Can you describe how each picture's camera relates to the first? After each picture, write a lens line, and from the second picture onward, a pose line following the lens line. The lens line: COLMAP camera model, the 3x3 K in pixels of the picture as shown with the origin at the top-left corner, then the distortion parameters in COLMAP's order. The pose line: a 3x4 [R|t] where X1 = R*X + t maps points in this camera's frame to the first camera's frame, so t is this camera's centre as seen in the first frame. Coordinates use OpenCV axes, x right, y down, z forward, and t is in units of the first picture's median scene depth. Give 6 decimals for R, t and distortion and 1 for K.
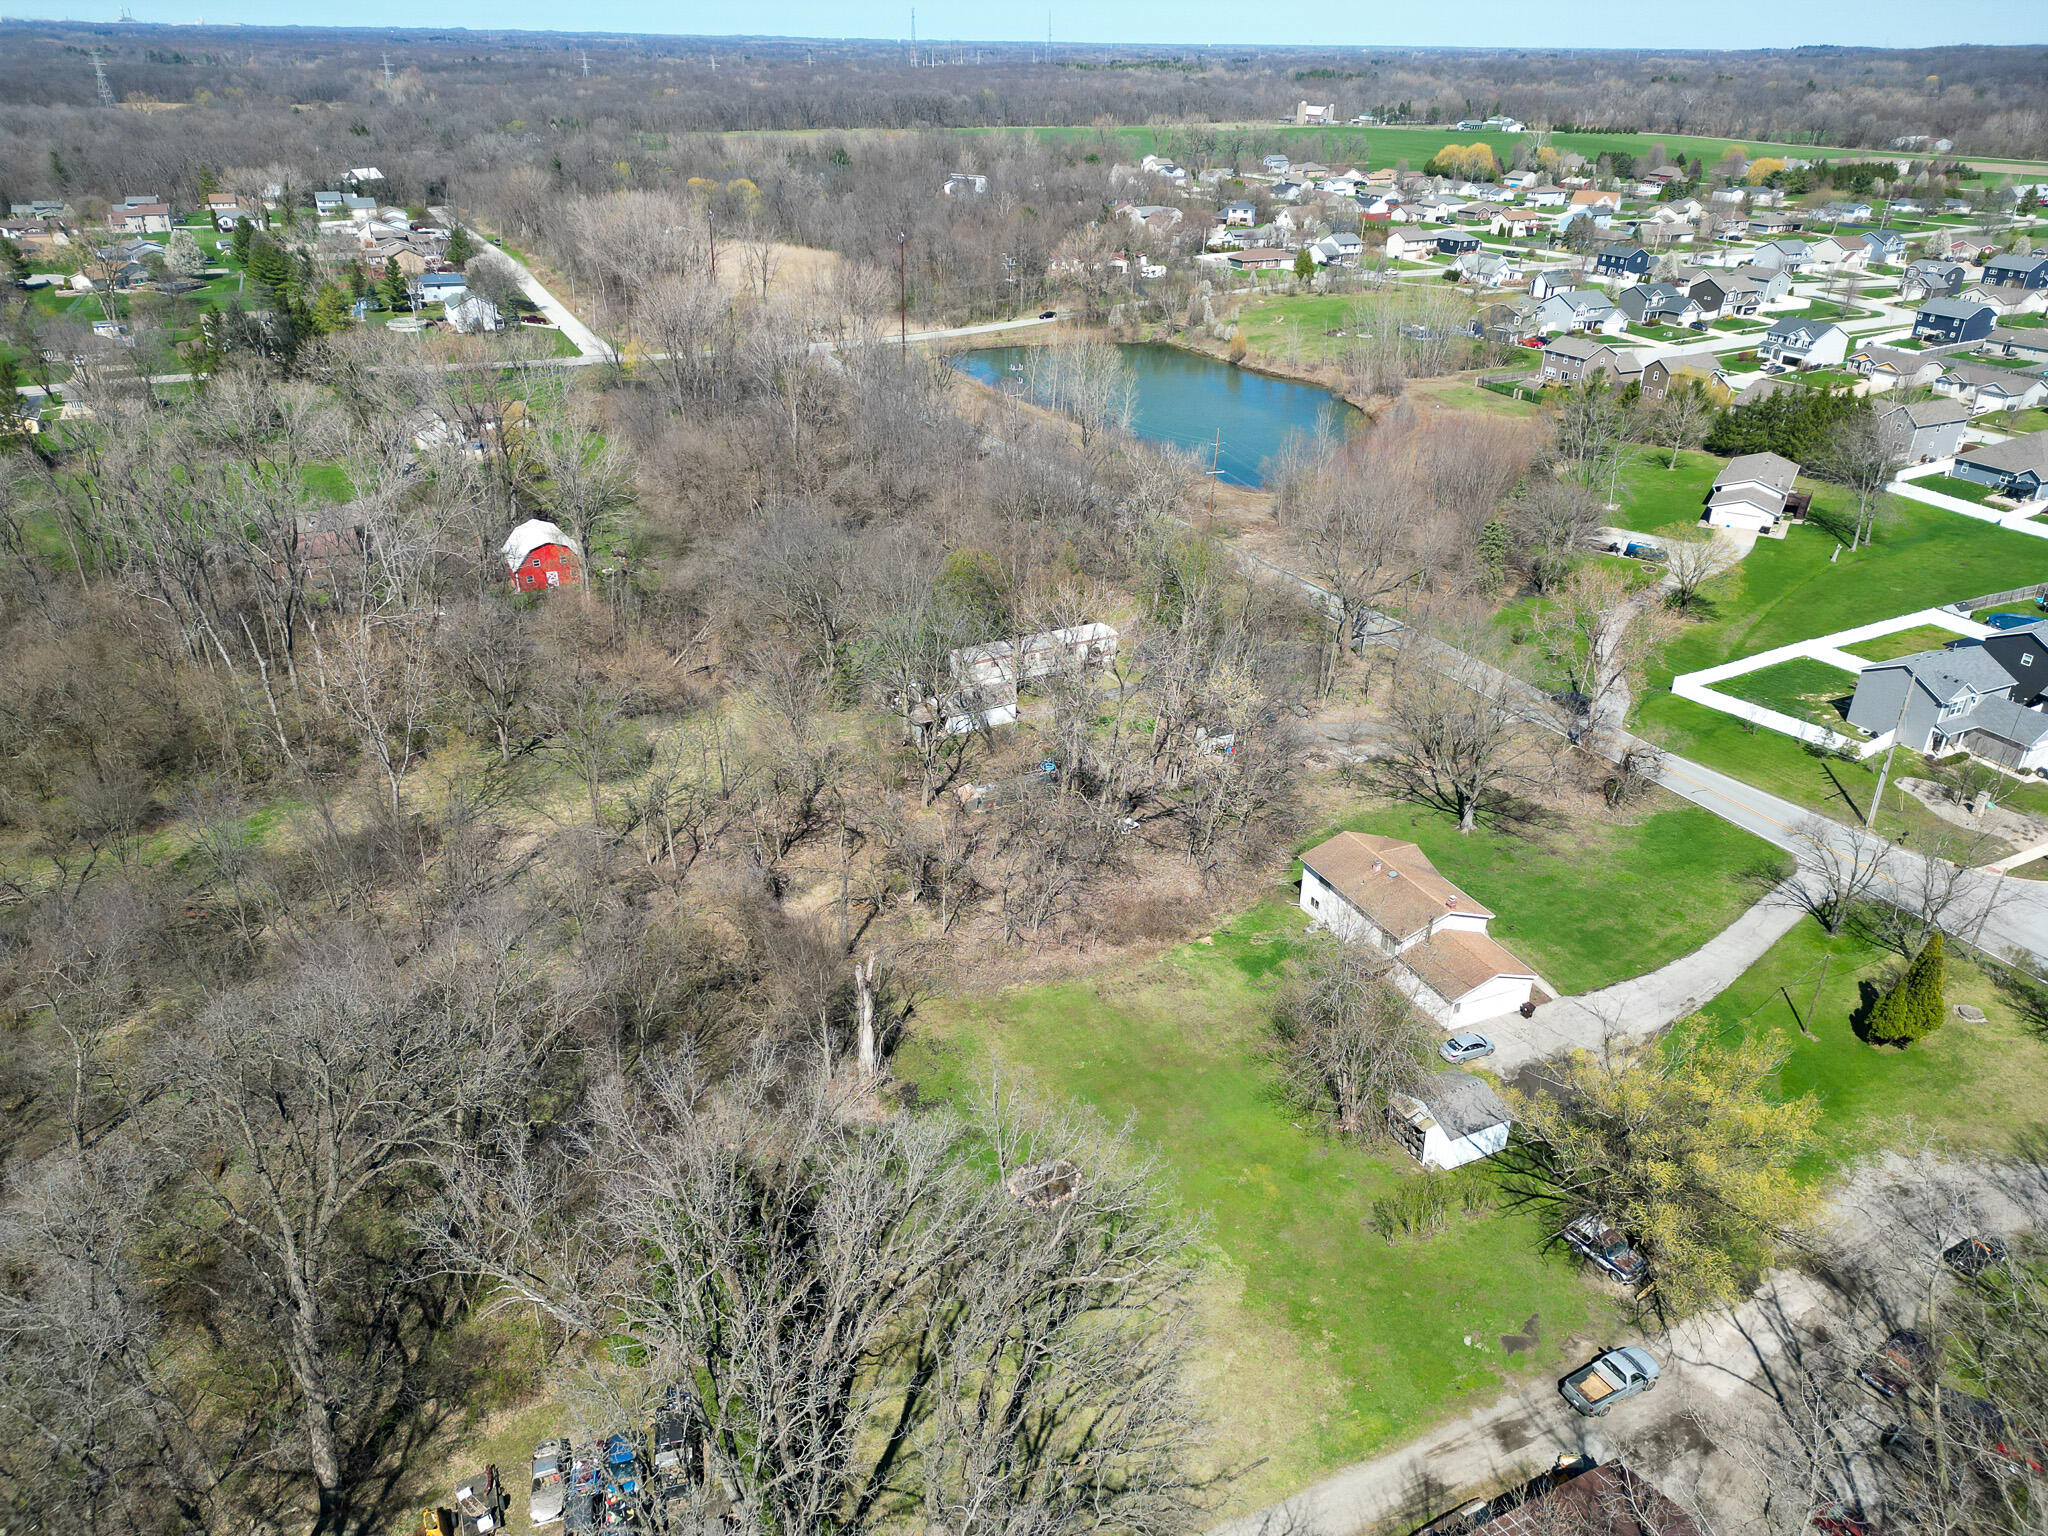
lens RADIAL K [[1428.0, 0, 1024.0], [0, 1428.0, 768.0], [0, 0, 1]] dist [0.088325, -0.086798]
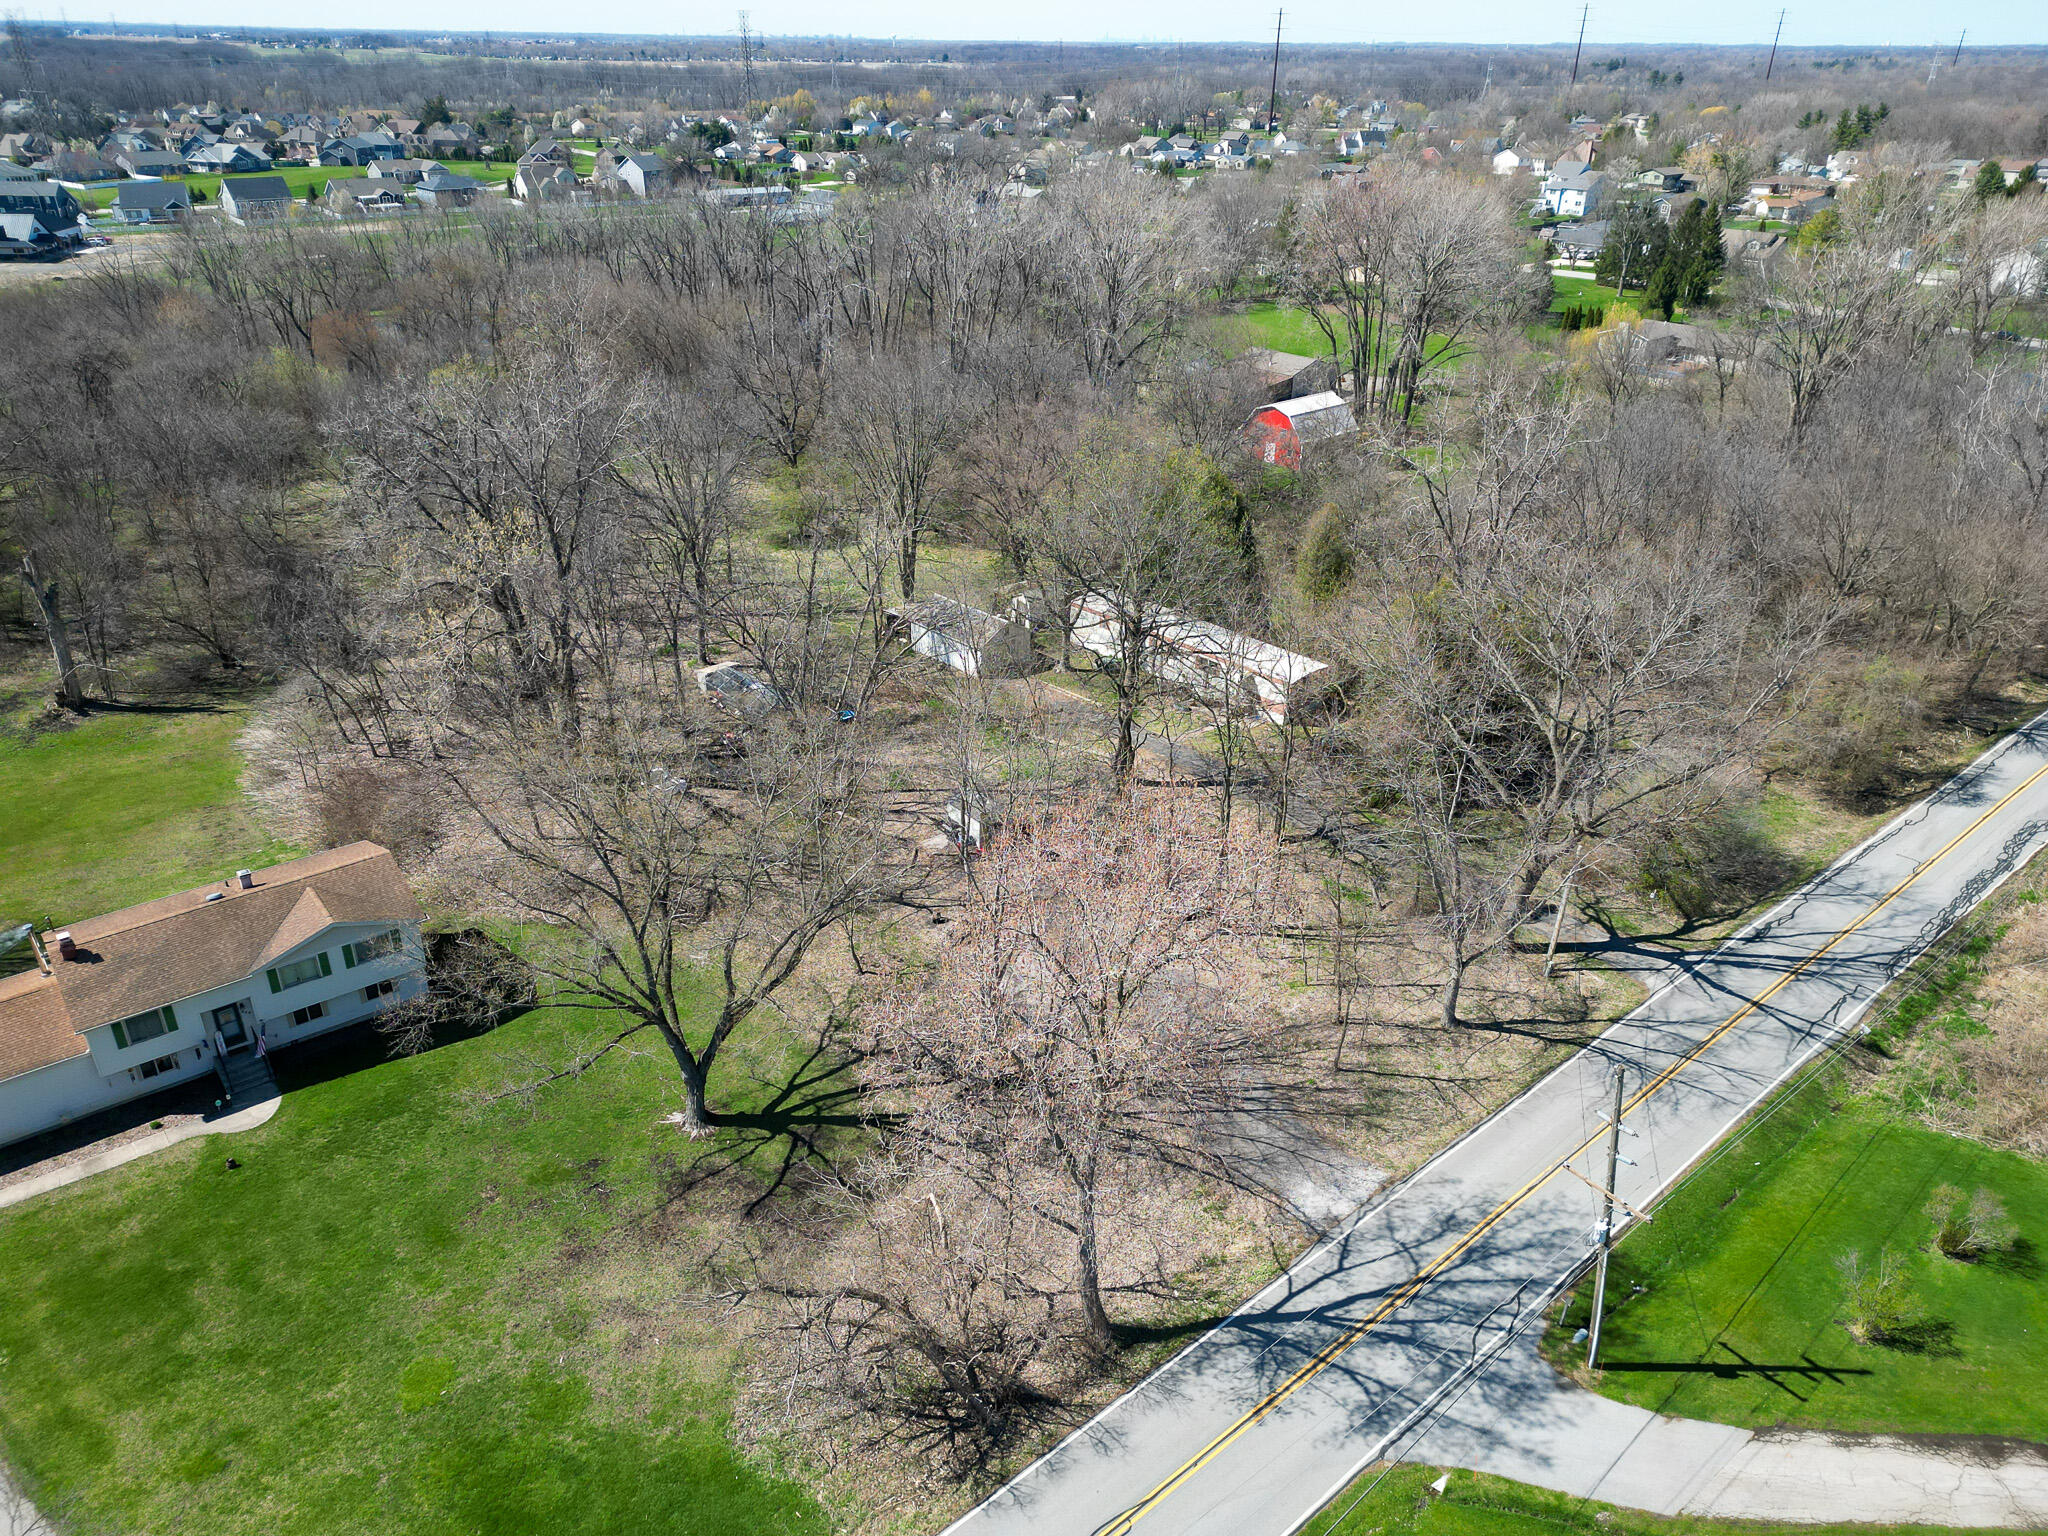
lens RADIAL K [[1428.0, 0, 1024.0], [0, 1428.0, 768.0], [0, 0, 1]] dist [0.088325, -0.086798]
pose [[0.240912, 0.426119, -0.872000, 0.419531], [-0.445083, 0.846923, 0.290899, -0.140799], [0.862475, 0.318031, 0.393692, 0.544197]]
